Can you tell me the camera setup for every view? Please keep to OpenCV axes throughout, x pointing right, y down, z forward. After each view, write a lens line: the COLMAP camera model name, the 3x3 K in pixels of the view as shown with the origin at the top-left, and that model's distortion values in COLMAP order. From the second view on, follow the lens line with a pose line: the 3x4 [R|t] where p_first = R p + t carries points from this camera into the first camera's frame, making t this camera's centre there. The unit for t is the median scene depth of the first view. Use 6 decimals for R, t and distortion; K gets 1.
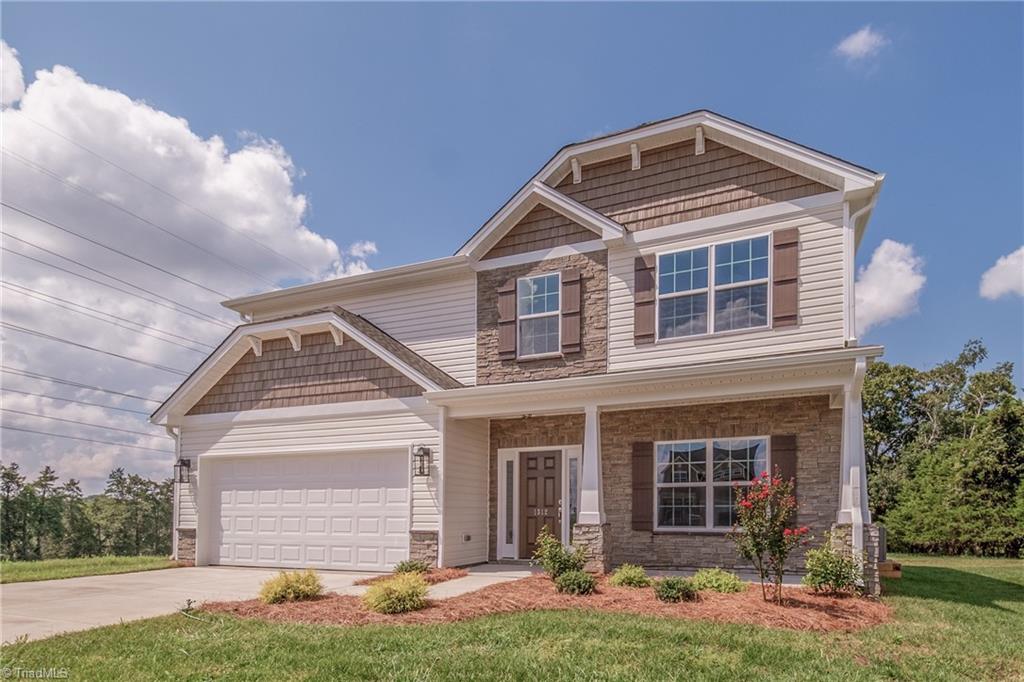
lens RADIAL K [[349.6, 0, 572.2], [0, 349.6, 340.7], [0, 0, 1]] dist [-0.000373, -0.000039]
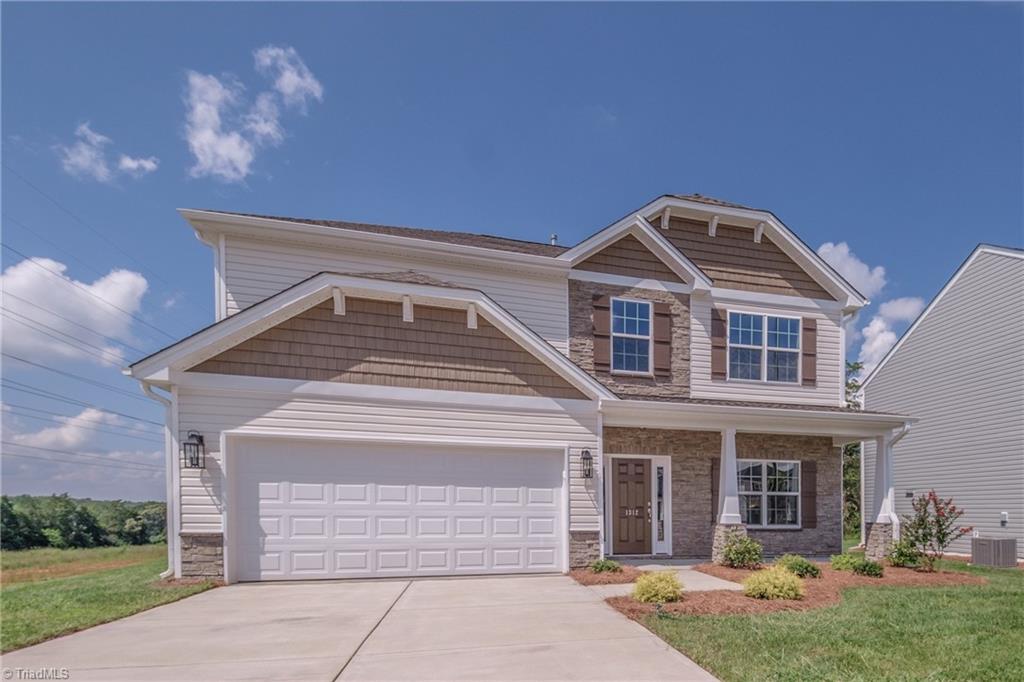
lens RADIAL K [[355.1, 0, 523.4], [0, 355.1, 335.1], [0, 0, 1]] dist [0.002051, -0.001864]
pose [[0.898587, 0.200515, 0.390302, -0.938451], [-0.199634, 0.978914, -0.043296, 0.046513], [-0.390753, -0.039012, 0.919668, 0.100736]]
